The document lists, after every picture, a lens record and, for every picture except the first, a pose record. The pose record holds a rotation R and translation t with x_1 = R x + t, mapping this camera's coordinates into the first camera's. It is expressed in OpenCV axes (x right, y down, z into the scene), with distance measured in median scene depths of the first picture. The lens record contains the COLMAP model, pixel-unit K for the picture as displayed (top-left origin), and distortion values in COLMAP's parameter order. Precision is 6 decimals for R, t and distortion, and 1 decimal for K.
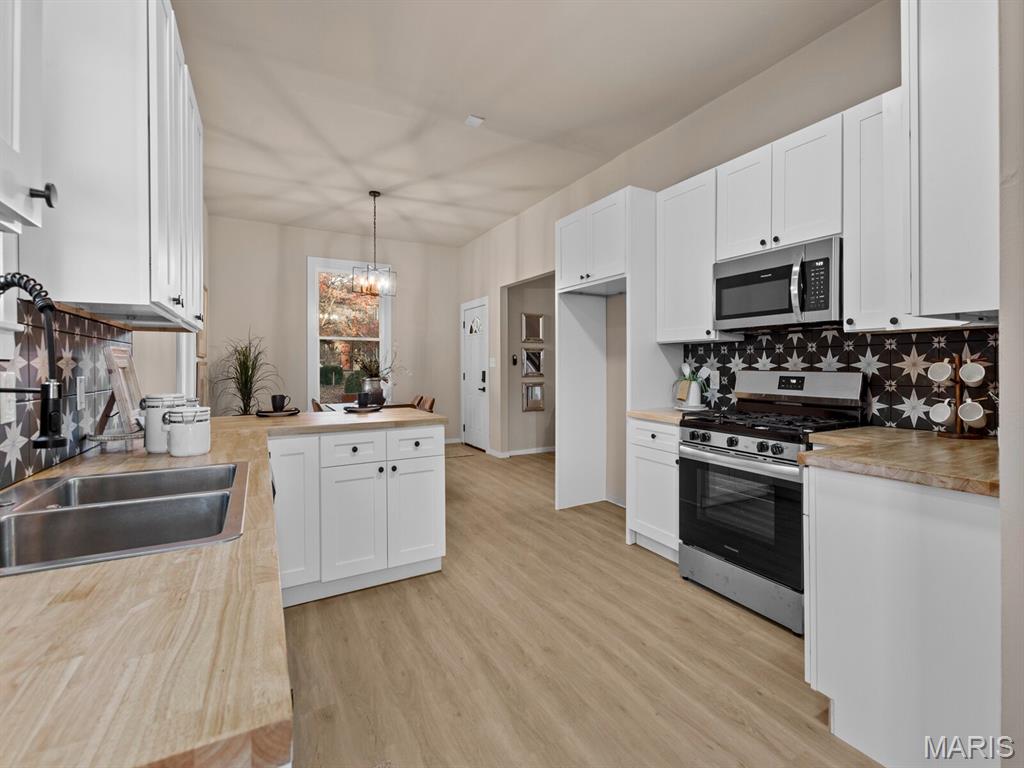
lens RADIAL K [[452.0, 0, 512.2], [0, 452.0, 367.5], [0, 0, 1]] dist [0.000231, 0.000041]
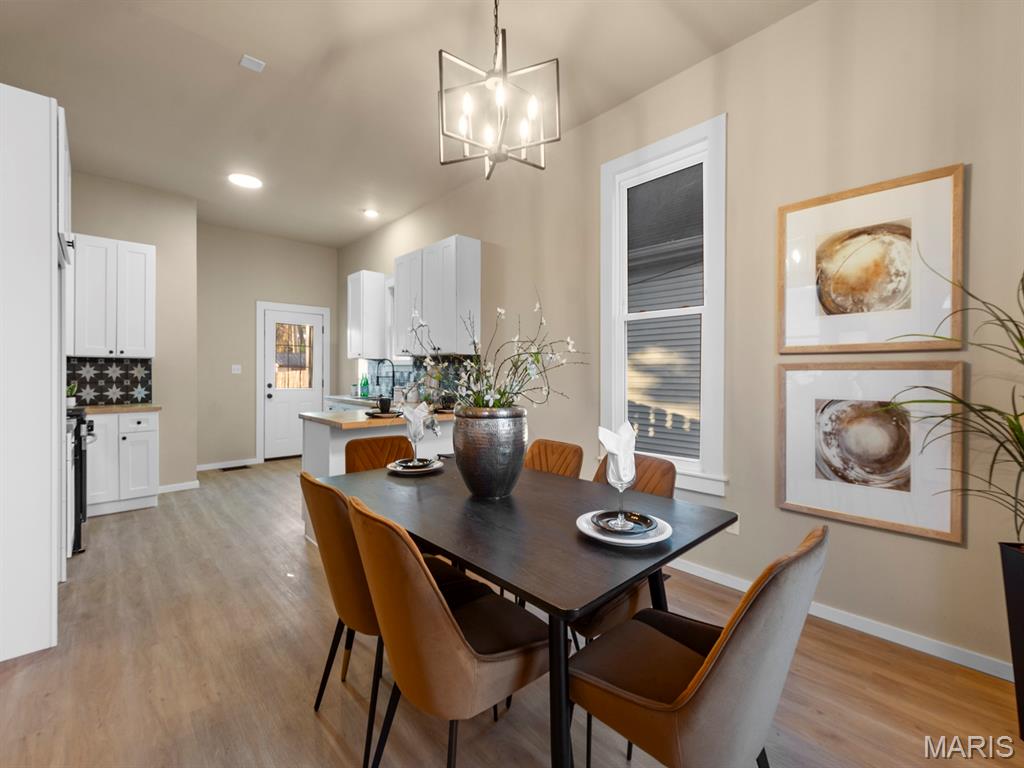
lens RADIAL K [[434.5, 0, 512.6], [0, 434.5, 380.6], [0, 0, 1]] dist [0.001407, 0.000234]
pose [[-0.968549, 0.005264, -0.248769, -0.404161], [0.000929, 0.999846, 0.017543, -0.001445], [0.248823, 0.016760, -0.968404, 2.235464]]
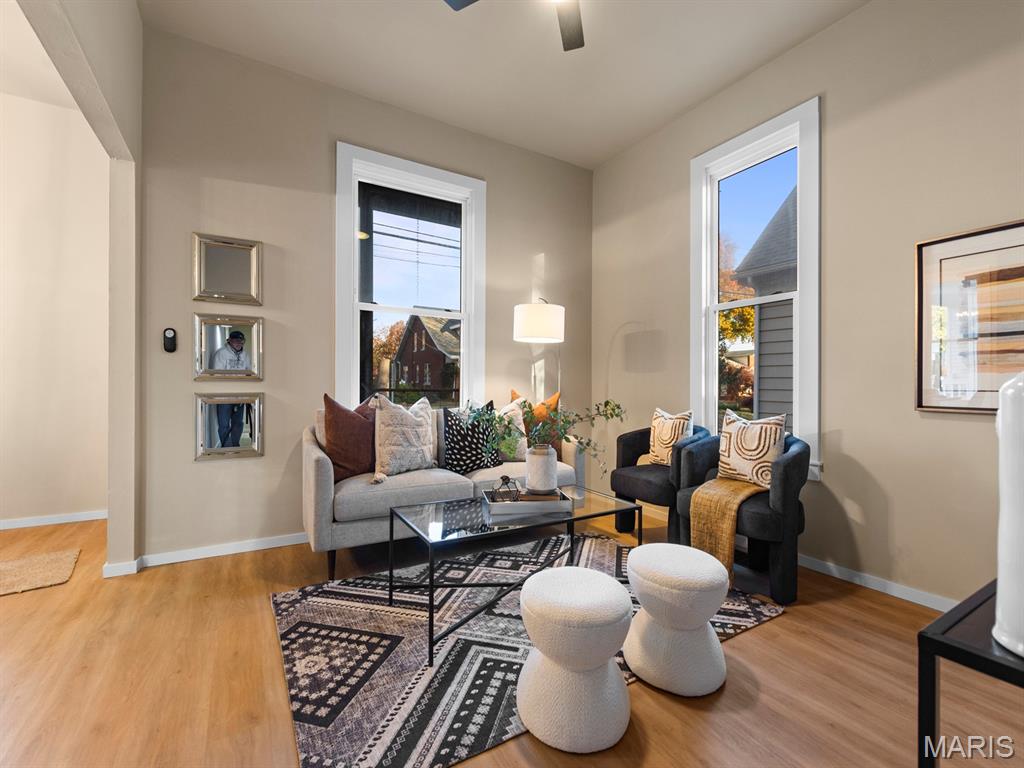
lens RADIAL K [[448.9, 0, 515.0], [0, 448.9, 385.1], [0, 0, 1]] dist [0.000701, 0.000149]
pose [[0.999435, 0.009643, 0.032210, 0.697975], [-0.009531, 0.999948, -0.003645, 0.054549], [-0.032244, 0.003336, 0.999474, 1.233673]]
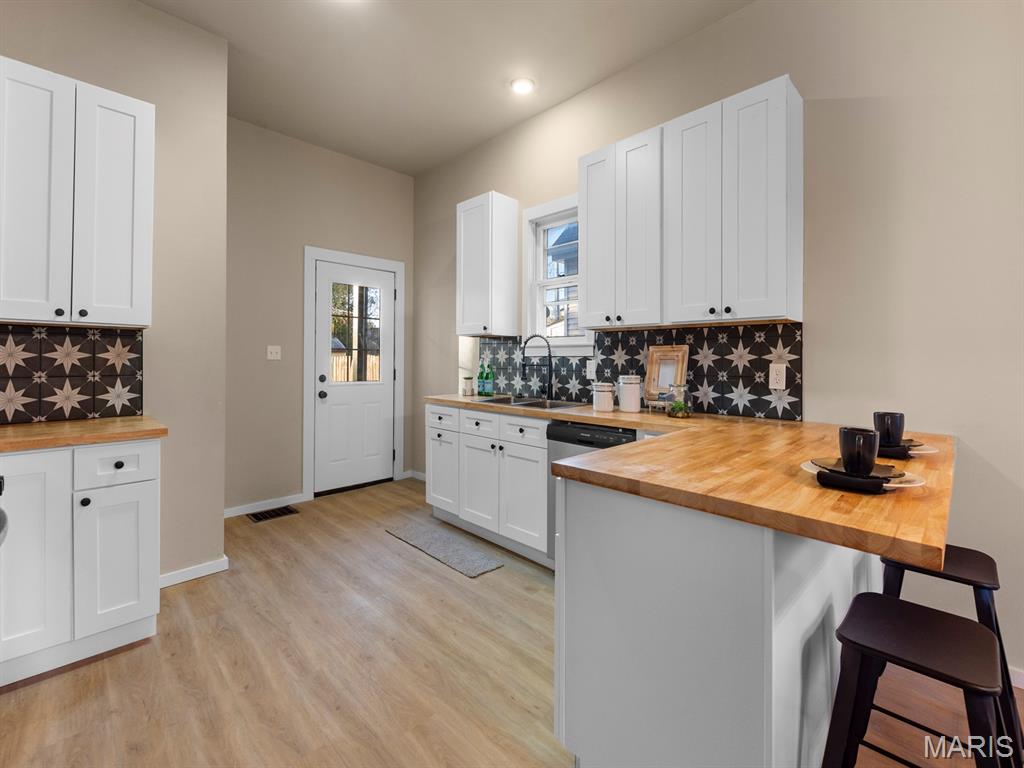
lens RADIAL K [[444.8, 0, 515.4], [0, 444.8, 362.9], [0, 0, 1]] dist [-0.002630, -0.000707]
pose [[-0.960460, 0.001617, -0.278414, 0.028342], [-0.000064, 0.999982, 0.006030, 0.002547], [0.278419, 0.005810, -0.960442, 1.382306]]
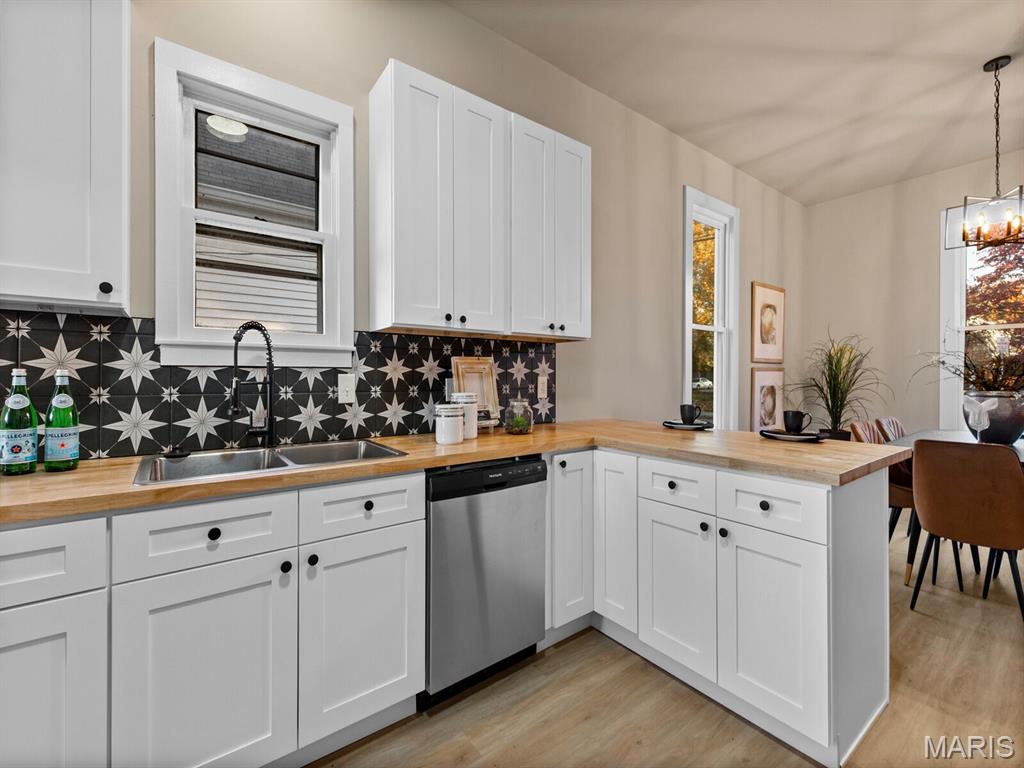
lens RADIAL K [[440.4, 0, 510.8], [0, 440.4, 375.3], [0, 0, 1]] dist [0.000859, 0.000156]
pose [[0.135837, 0.003877, -0.990724, 0.270072], [-0.000051, 0.999992, 0.003906, 0.002473], [0.990731, -0.000480, 0.135836, 0.559994]]
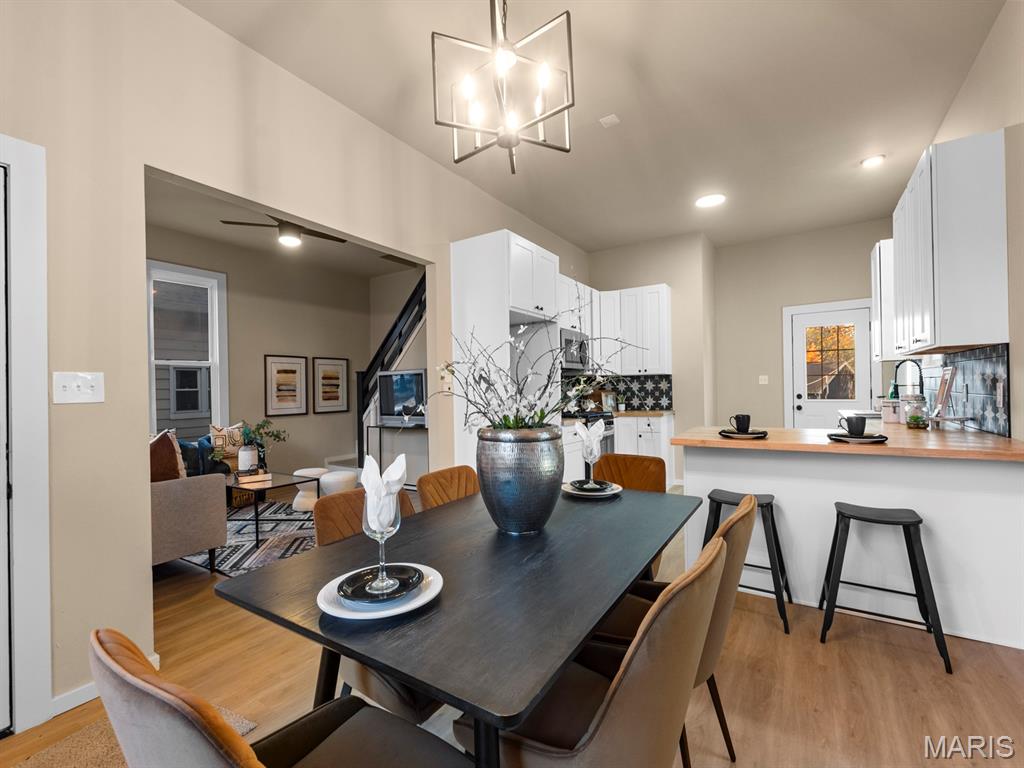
lens RADIAL K [[442.7, 0, 515.6], [0, 442.7, 384.4], [0, 0, 1]] dist [0.000987, 0.000249]
pose [[-0.469397, 0.024478, 0.882648, -0.944616], [0.026887, 0.999548, -0.013422, -0.001069], [-0.882578, 0.017432, -0.469843, 1.936318]]
